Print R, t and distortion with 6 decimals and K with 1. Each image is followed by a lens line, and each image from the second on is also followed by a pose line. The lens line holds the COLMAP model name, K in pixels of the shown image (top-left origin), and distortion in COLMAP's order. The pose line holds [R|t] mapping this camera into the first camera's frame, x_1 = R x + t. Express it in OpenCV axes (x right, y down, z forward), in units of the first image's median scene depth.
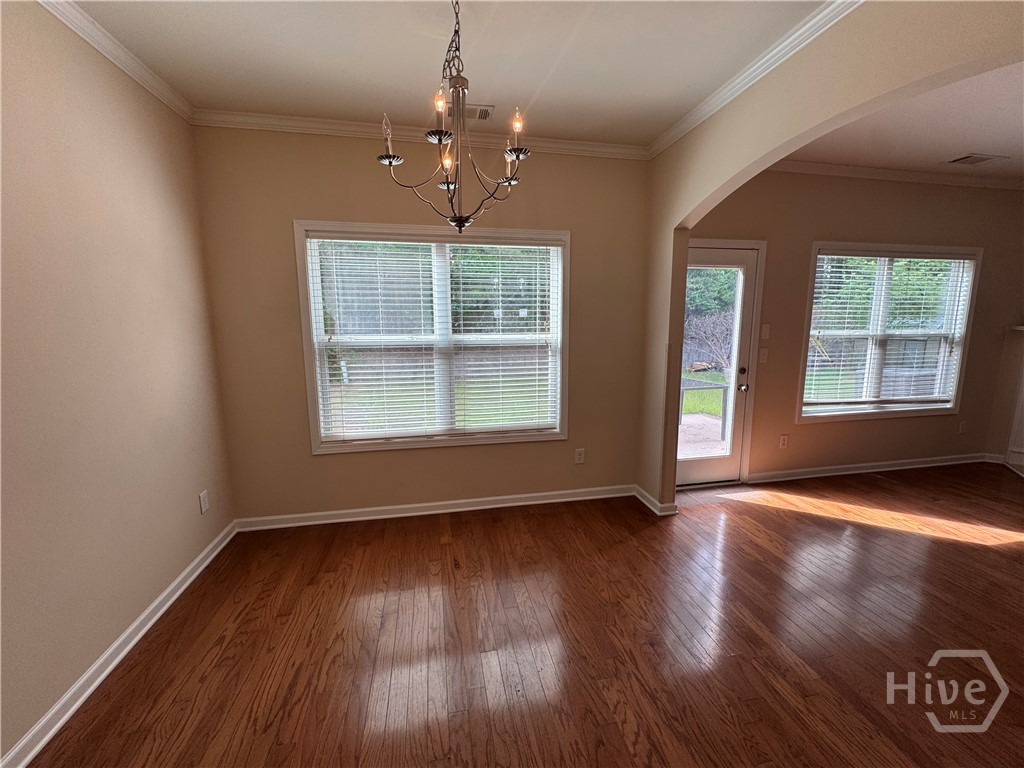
lens RADIAL K [[406.4, 0, 511.4], [0, 406.4, 387.8], [0, 0, 1]] dist [-0.000789, -0.000151]
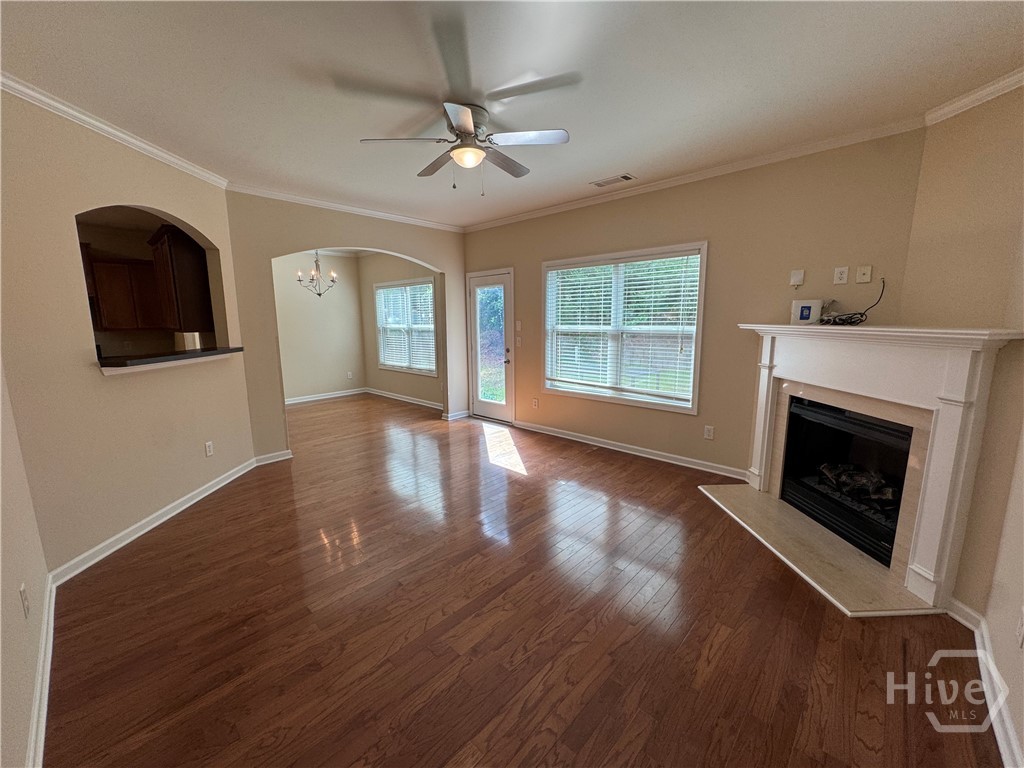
lens RADIAL K [[406.4, 0, 507.9], [0, 406.4, 387.0], [0, 0, 1]] dist [-0.000789, -0.000151]
pose [[0.578055, 0.135905, -0.804600, 1.765124], [-0.123994, 0.989212, 0.078006, -0.023448], [0.806522, 0.054674, 0.588671, 0.083070]]
